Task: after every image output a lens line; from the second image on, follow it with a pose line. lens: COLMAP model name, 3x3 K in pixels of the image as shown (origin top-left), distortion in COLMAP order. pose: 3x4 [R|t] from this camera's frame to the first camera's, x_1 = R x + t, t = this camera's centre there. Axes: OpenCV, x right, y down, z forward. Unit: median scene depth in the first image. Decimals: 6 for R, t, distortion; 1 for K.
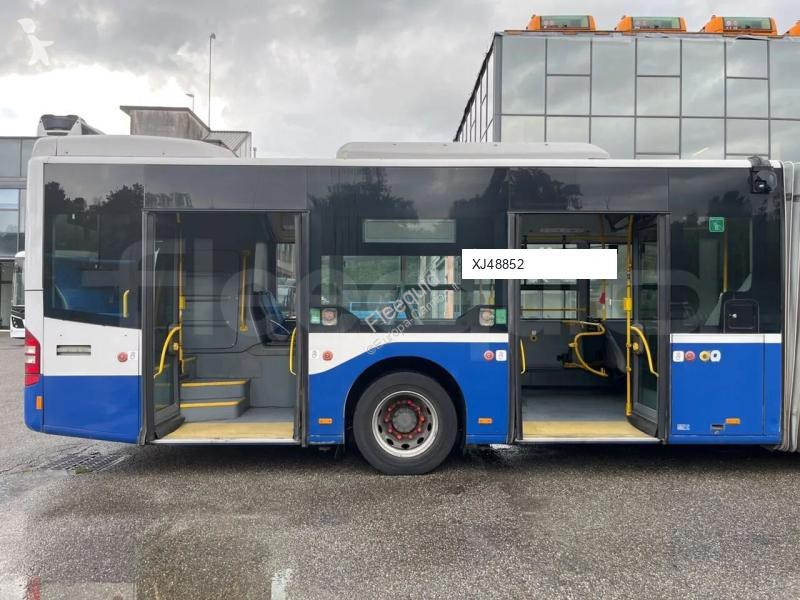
lens RADIAL K [[610.5, 0, 400.0], [0, 610.5, 300.0], [0, 0, 1]] dist [0.027877, -0.048548]
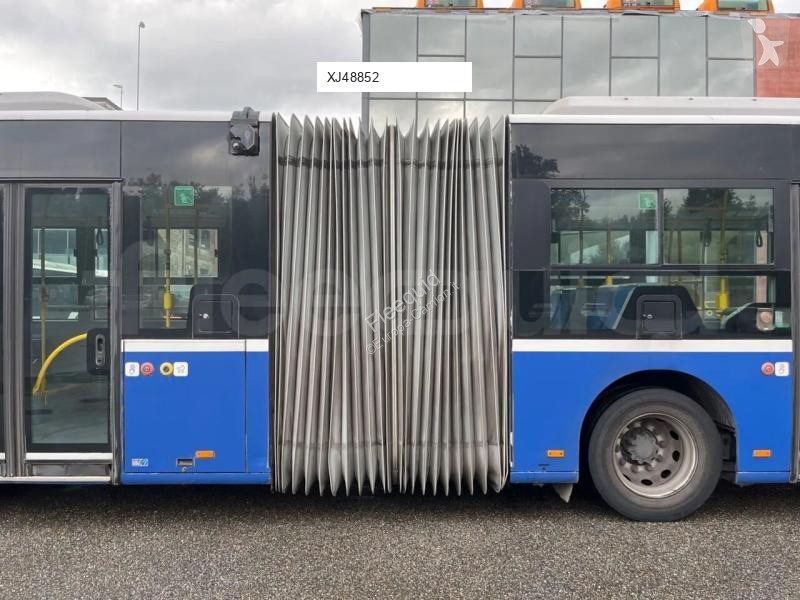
lens RADIAL K [[603.2, 0, 400.0], [0, 603.2, 300.0], [0, 0, 1]] dist [0.071731, -0.108740]
pose [[0.999974, -0.001669, -0.007044, 0.791830], [0.001710, 0.999982, 0.005771, 0.001771], [0.007034, -0.005783, 0.999959, 0.245187]]
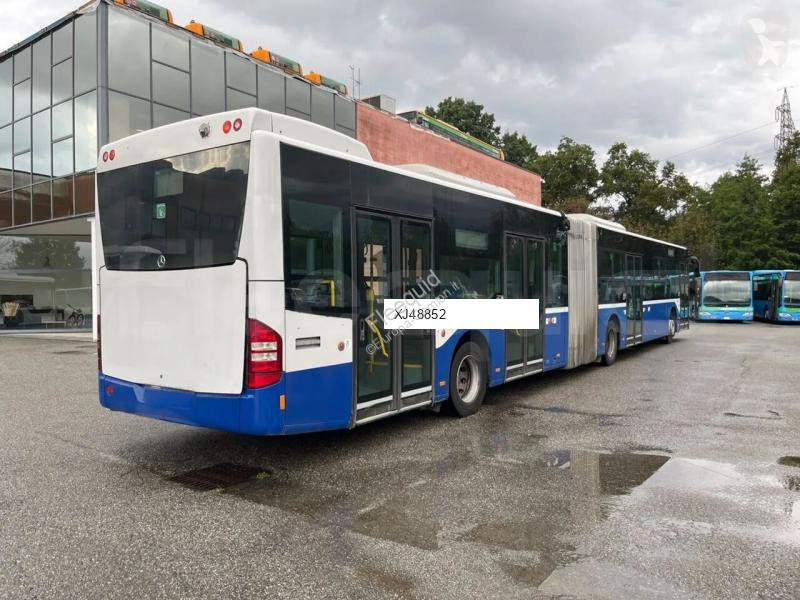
lens RADIAL K [[610.5, 0, 400.0], [0, 610.5, 300.0], [0, 0, 1]] dist [0.027877, -0.048548]
pose [[0.591238, -0.017560, 0.806306, -1.197515], [0.001447, 0.999784, 0.020713, -0.005091], [-0.806496, -0.011080, 0.591135, 0.307575]]
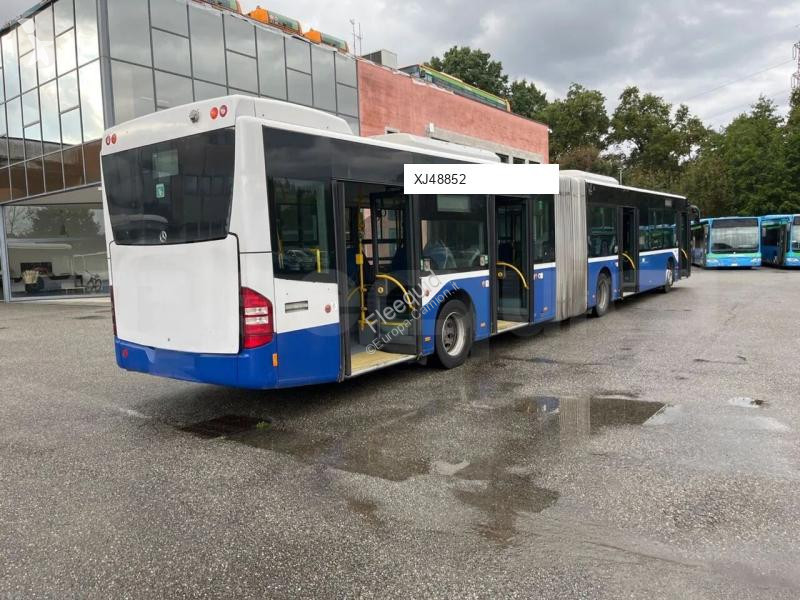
lens RADIAL K [[610.5, 0, 400.0], [0, 610.5, 300.0], [0, 0, 1]] dist [0.027877, -0.048548]
pose [[0.609386, -0.094255, 0.787251, -1.242044], [0.031161, 0.994989, 0.095006, -0.026065], [-0.792261, -0.033364, 0.609269, 0.195472]]
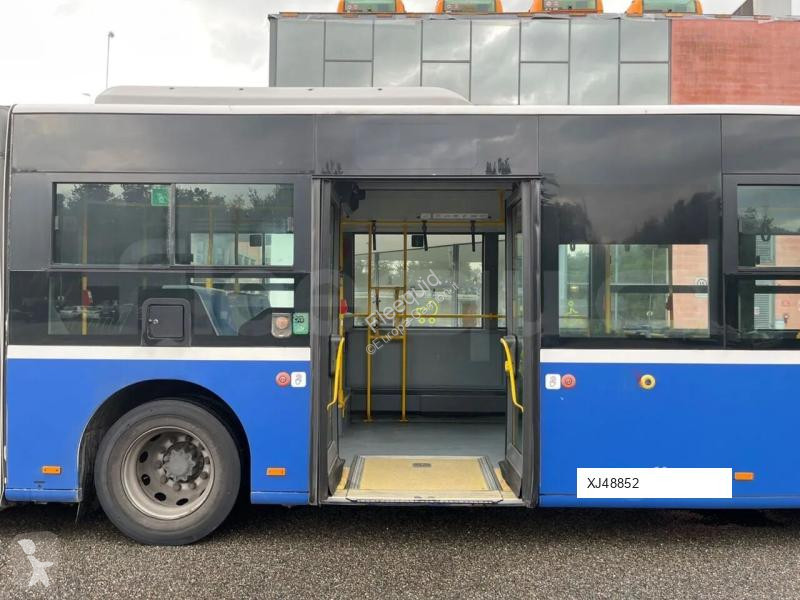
lens RADIAL K [[603.2, 0, 400.0], [0, 603.2, 300.0], [0, 0, 1]] dist [0.071731, -0.108740]
pose [[0.999364, 0.004516, -0.035386, 1.407397], [-0.004836, 0.999948, -0.008979, 0.007415], [0.035344, 0.009145, 0.999333, 0.316973]]
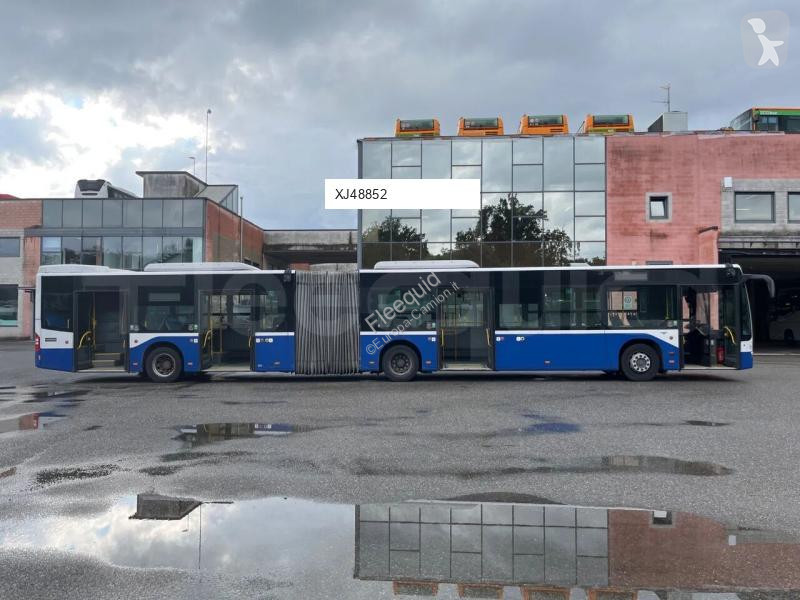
lens RADIAL K [[603.2, 0, 400.0], [0, 603.2, 300.0], [0, 0, 1]] dist [0.071731, -0.108740]
pose [[0.997481, -0.011322, -0.070018, 1.307976], [0.009986, 0.999762, -0.019400, -0.034220], [0.070221, 0.018652, 0.997357, -1.754529]]
